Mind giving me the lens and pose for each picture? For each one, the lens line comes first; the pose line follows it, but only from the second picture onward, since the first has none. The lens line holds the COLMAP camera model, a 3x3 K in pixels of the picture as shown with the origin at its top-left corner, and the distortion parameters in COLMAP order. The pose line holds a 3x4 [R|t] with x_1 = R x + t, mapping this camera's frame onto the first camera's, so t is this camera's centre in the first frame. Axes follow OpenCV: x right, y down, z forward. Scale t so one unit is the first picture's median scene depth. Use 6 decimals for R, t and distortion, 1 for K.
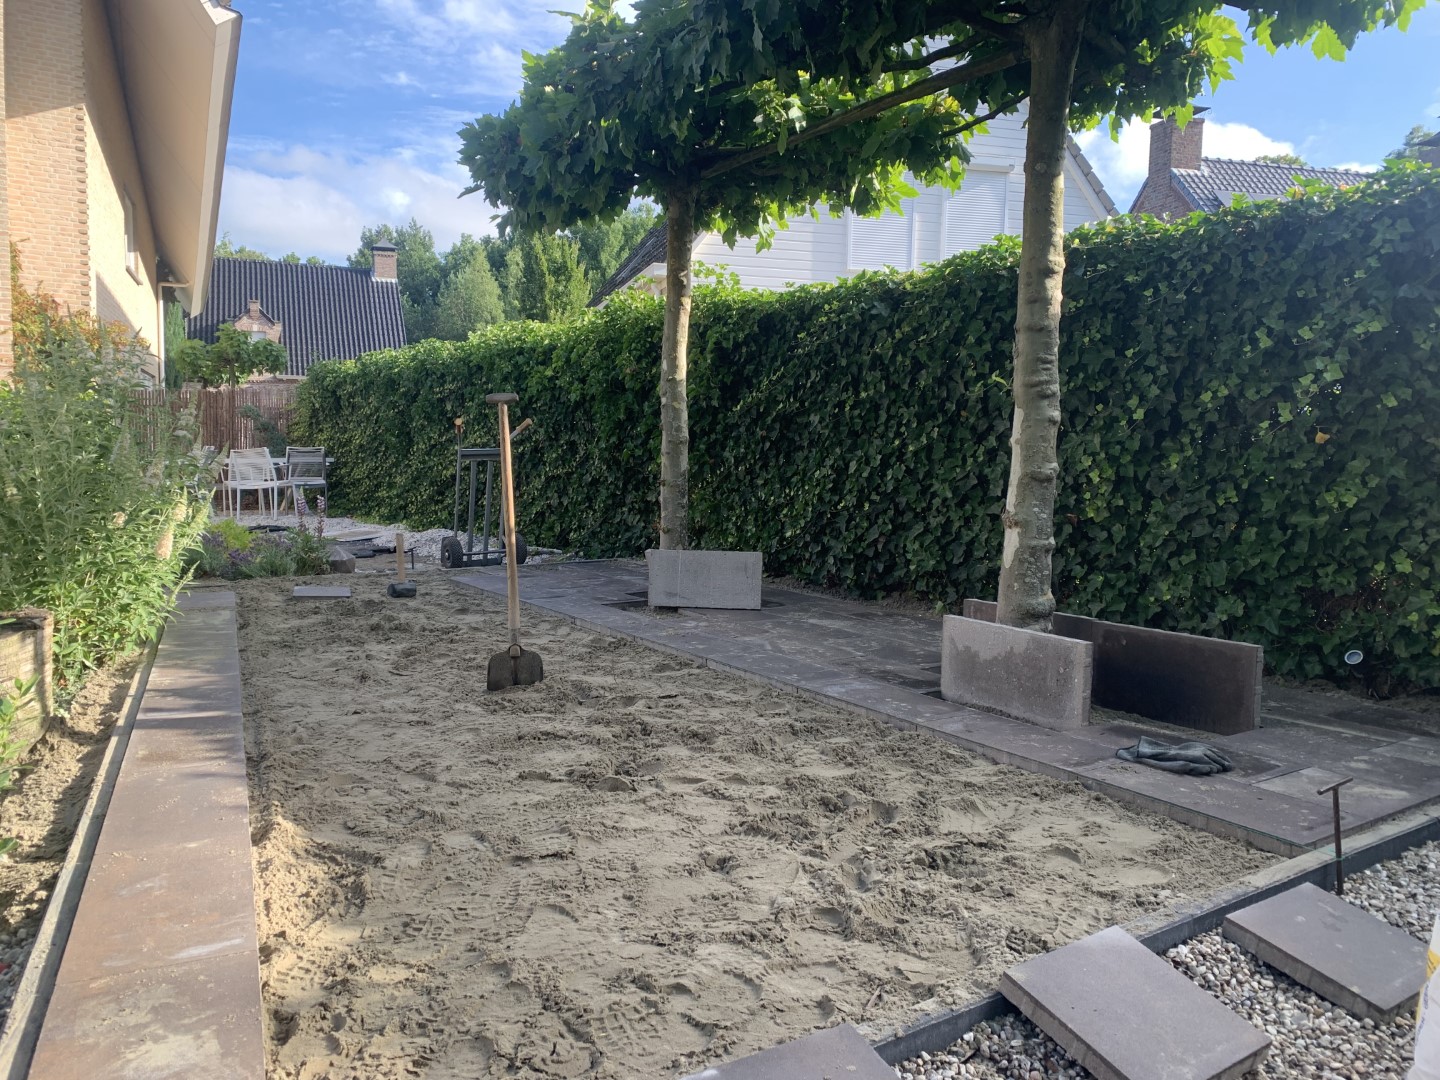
lens RADIAL K [[1076.1, 0, 732.2], [0, 1076.1, 541.5], [0, 0, 1]] dist [0.074574, -0.094837]
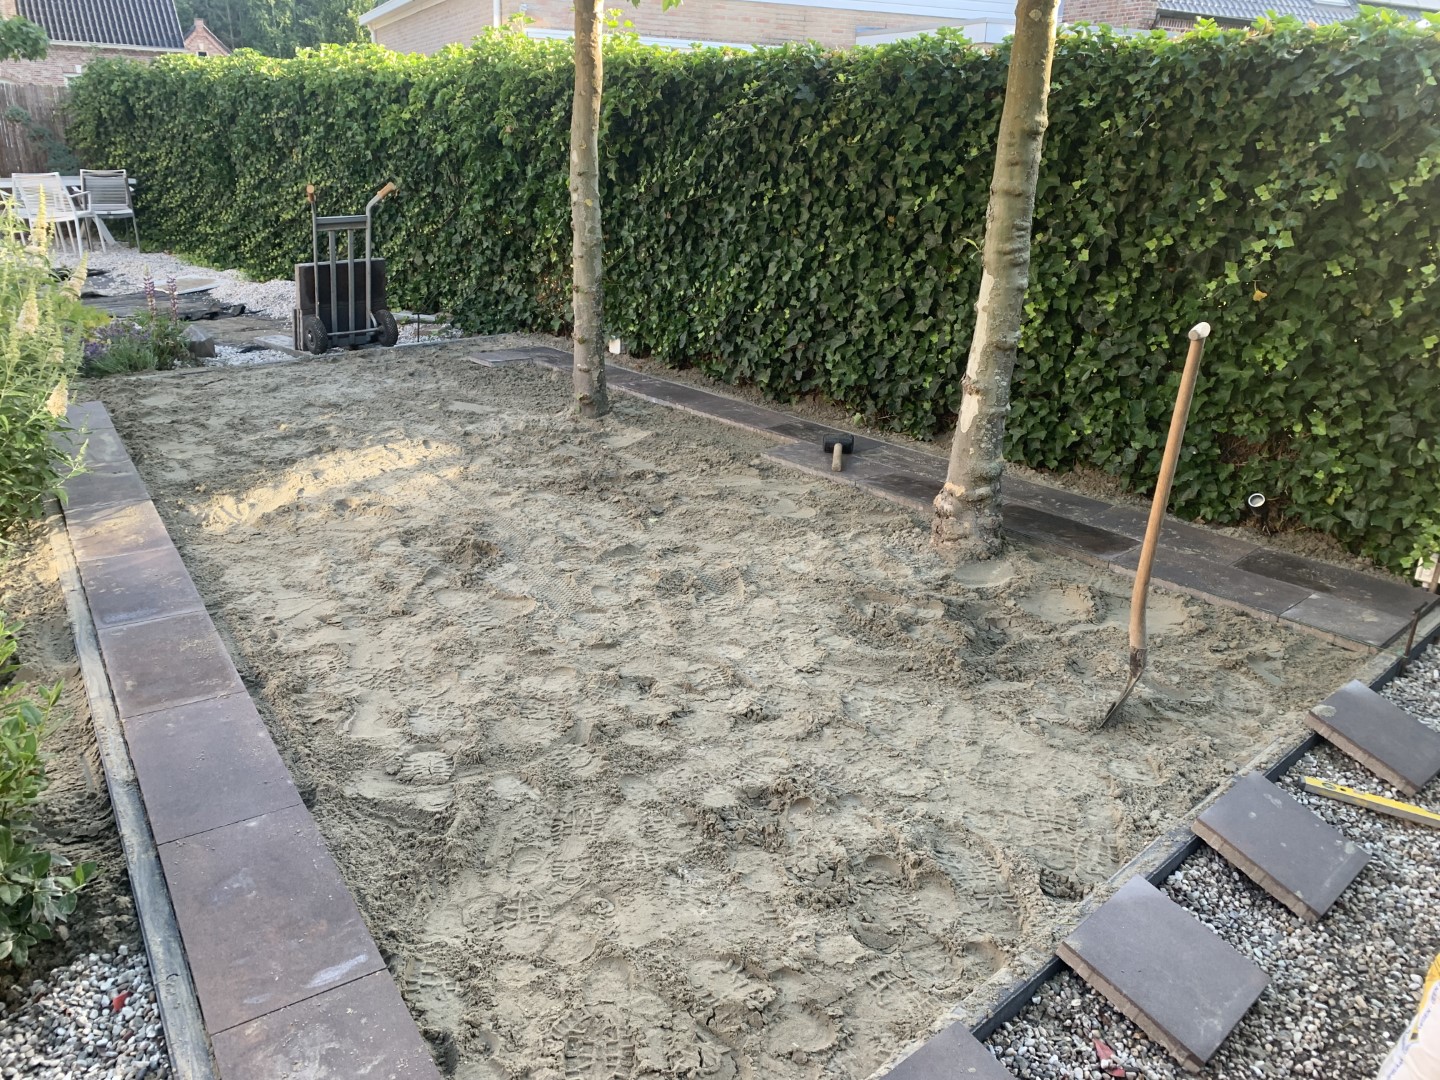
lens RADIAL K [[1081.8, 0, 720.0], [0, 1081.8, 540.0], [0, 0, 1]] dist [0.040787, -0.038604]
pose [[0.989201, -0.033213, 0.142751, -0.085561], [-0.007343, 0.961531, 0.274600, -0.108093], [-0.146380, -0.272683, 0.950903, 0.019169]]
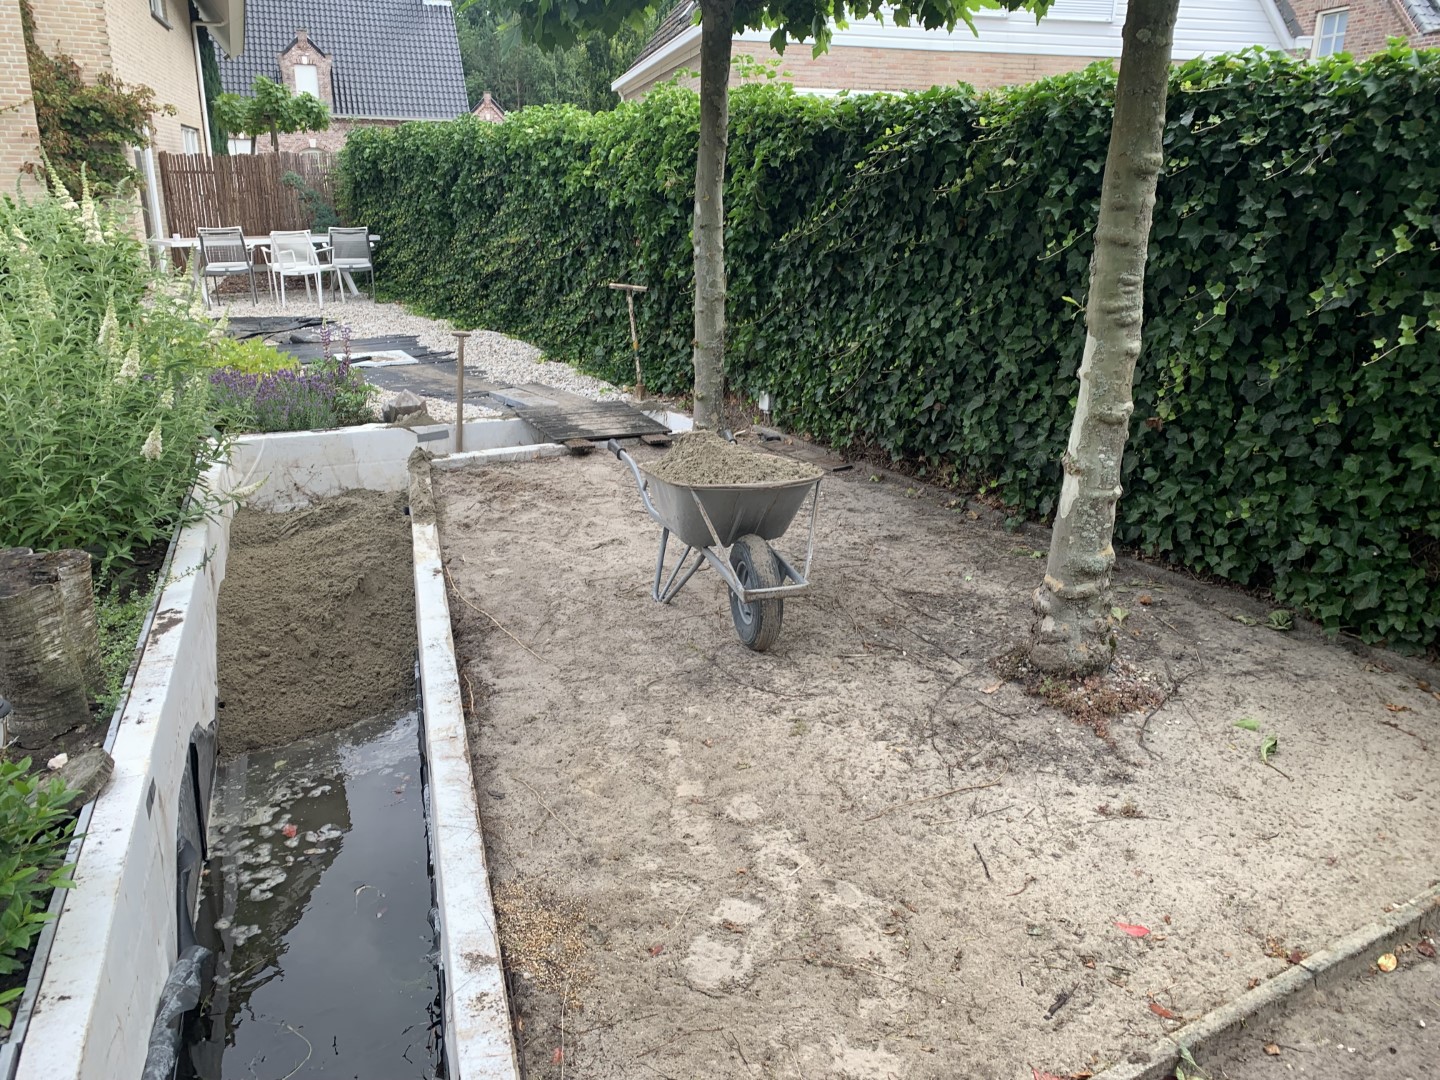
lens RADIAL K [[1079.1, 0, 742.1], [0, 1079.1, 526.0], [0, 0, 1]] dist [0.049017, -0.050783]
pose [[0.998062, 0.023504, -0.057614, 0.031156], [-0.010173, 0.975093, 0.221561, -0.110246], [0.061387, -0.220546, 0.973443, 0.087619]]
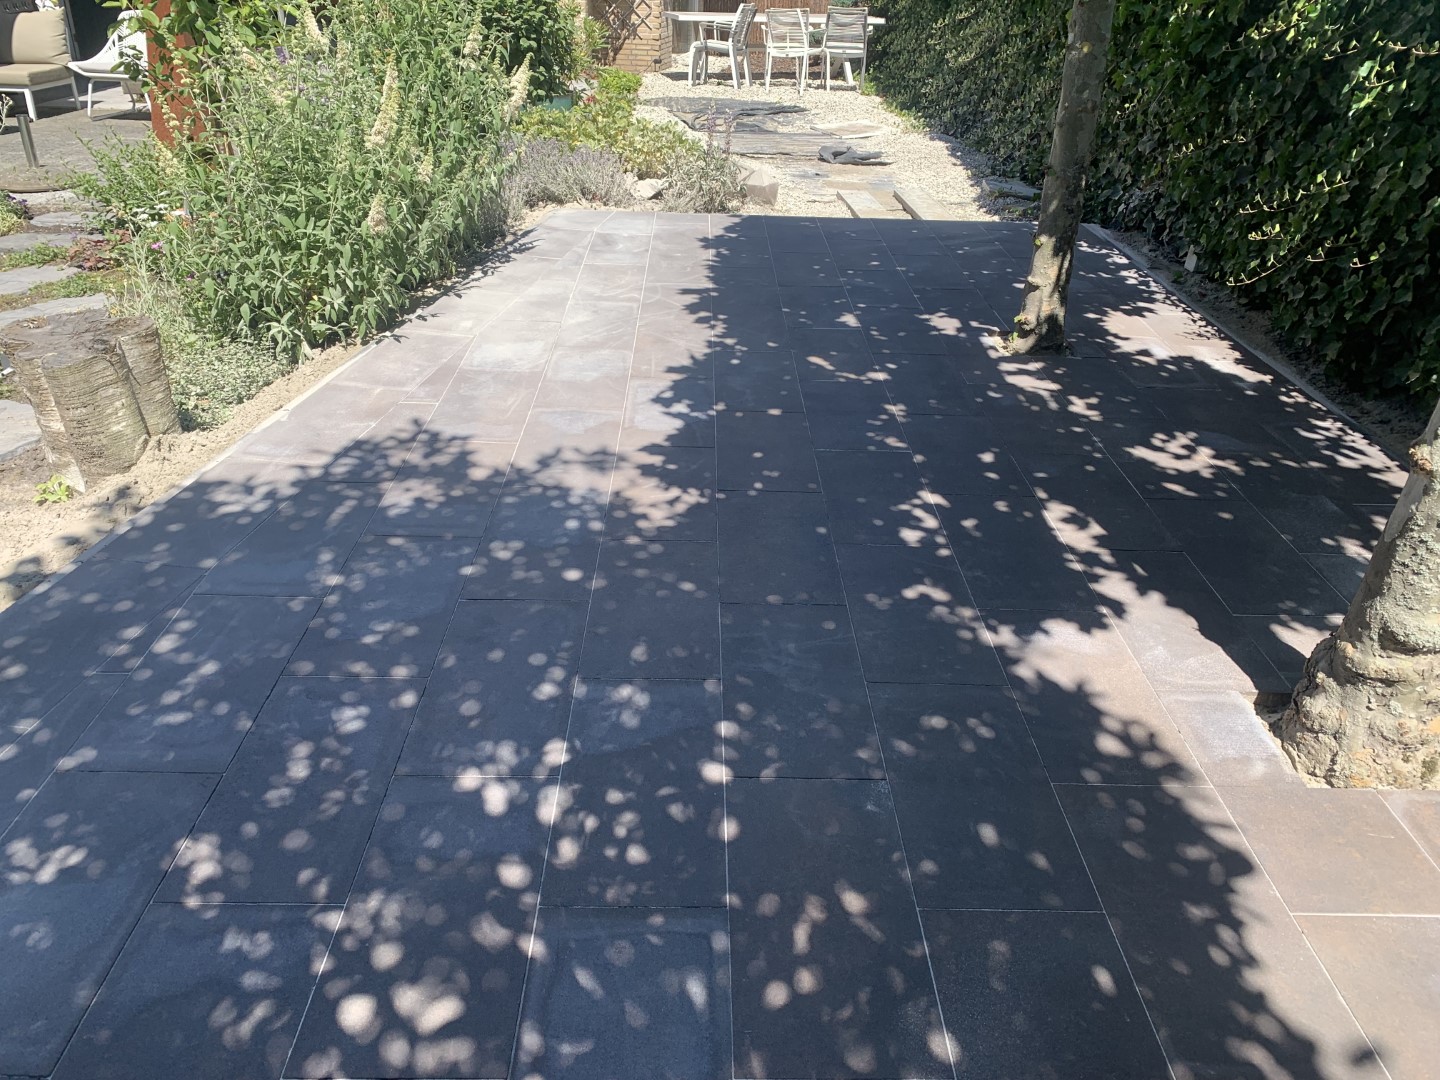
lens RADIAL K [[1103.1, 0, 720.0], [0, 1103.1, 540.0], [0, 0, 1]] dist [0.006013, -0.036138]
pose [[0.832752, 0.276794, -0.479488, 0.161478], [-0.070870, 0.912224, 0.403516, -0.110744], [0.549091, -0.302048, 0.779273, 0.286195]]
